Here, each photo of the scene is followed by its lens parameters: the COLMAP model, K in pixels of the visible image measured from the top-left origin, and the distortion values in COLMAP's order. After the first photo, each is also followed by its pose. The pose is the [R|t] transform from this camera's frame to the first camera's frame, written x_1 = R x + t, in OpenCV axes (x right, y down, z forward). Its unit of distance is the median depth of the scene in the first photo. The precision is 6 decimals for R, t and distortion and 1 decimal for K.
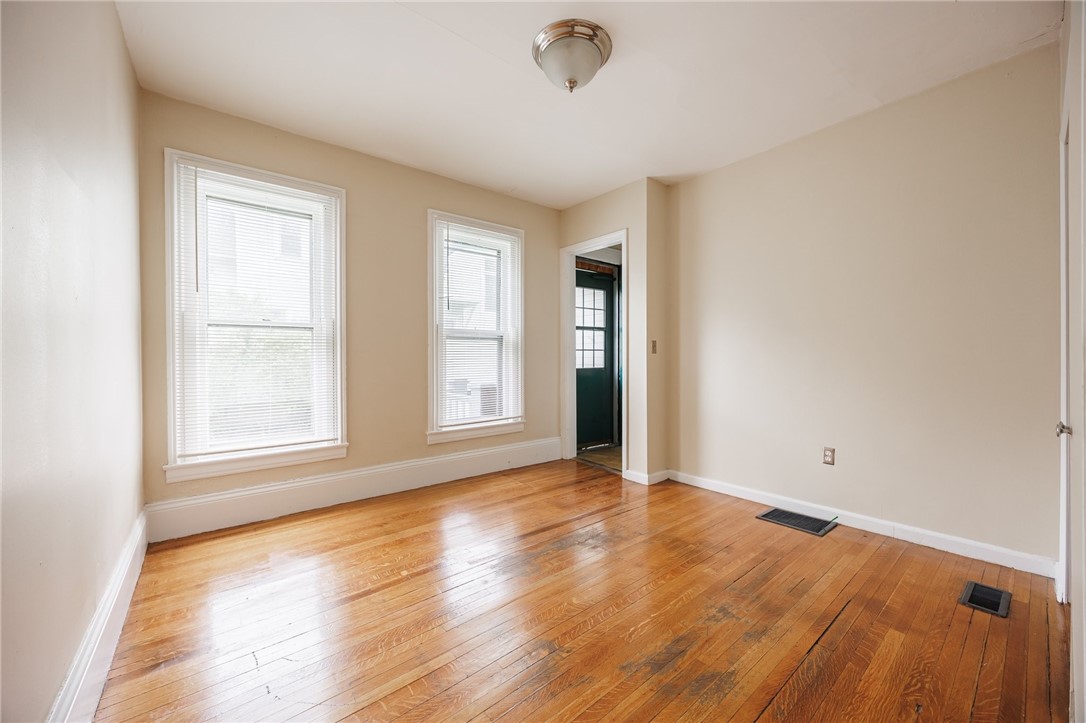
lens RADIAL K [[406.6, 0, 545.5], [0, 406.6, 361.0], [0, 0, 1]] dist [-0.001492, -0.000067]
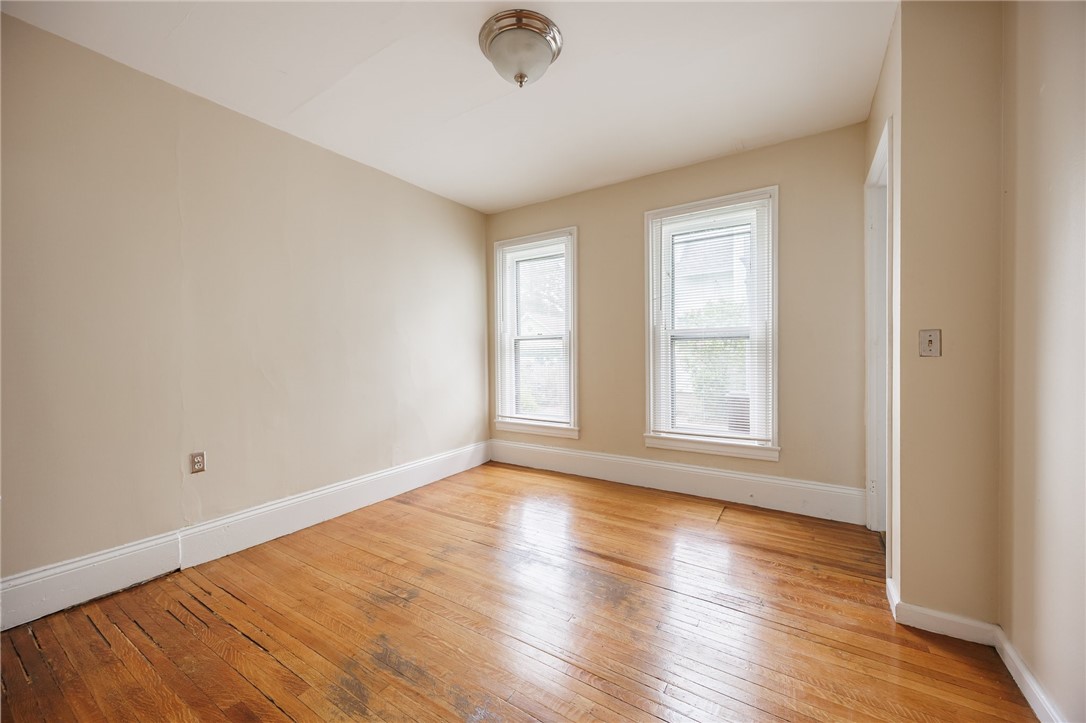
lens RADIAL K [[406.6, 0, 545.5], [0, 406.6, 361.0], [0, 0, 1]] dist [-0.001492, -0.000067]
pose [[0.323238, 0.011280, -0.946251, 0.590867], [-0.004883, 0.999936, 0.010251, -0.015534], [0.946305, 0.001307, 0.323272, 0.443383]]
